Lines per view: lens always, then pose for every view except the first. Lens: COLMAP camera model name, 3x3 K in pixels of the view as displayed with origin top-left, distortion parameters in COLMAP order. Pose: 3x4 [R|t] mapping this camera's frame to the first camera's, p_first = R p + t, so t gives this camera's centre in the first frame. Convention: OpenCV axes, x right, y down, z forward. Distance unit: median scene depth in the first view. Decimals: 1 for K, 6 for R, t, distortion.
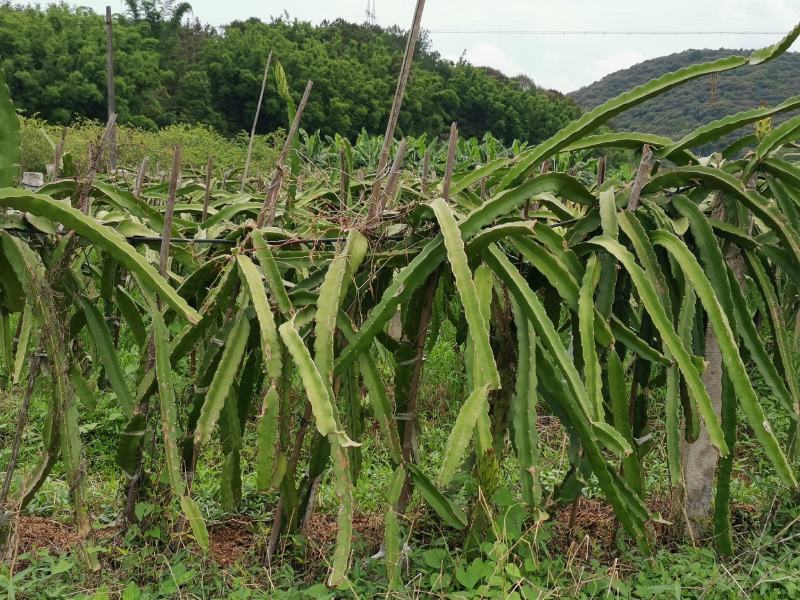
lens RADIAL K [[623.5, 0, 401.4], [0, 623.5, 312.8], [0, 0, 1]] dist [0.026772, 0.001309]
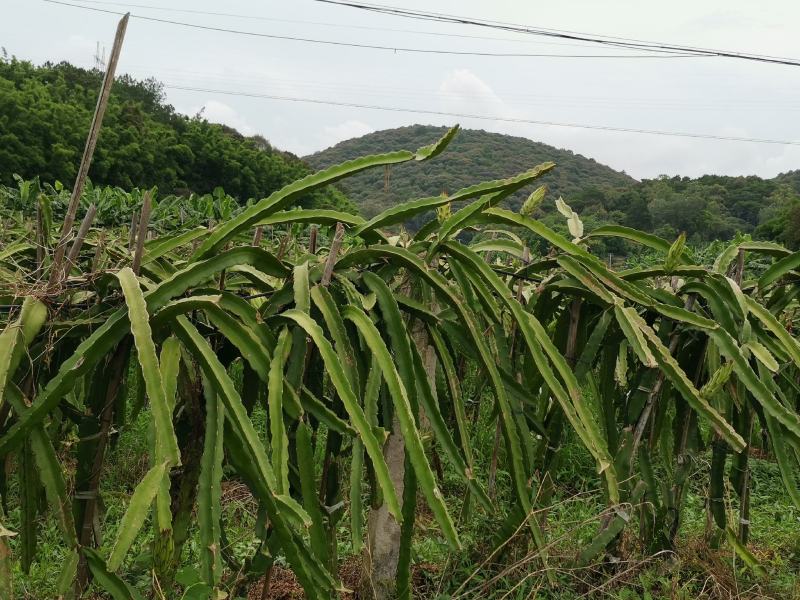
lens RADIAL K [[625.9, 0, 400.0], [0, 625.9, 300.0], [0, 0, 1]] dist [0.037841, -0.007852]
pose [[0.981632, 0.017117, 0.190013, 0.293014], [-0.010829, 0.999360, -0.034081, -0.104270], [-0.190475, 0.031397, 0.981190, -0.041703]]
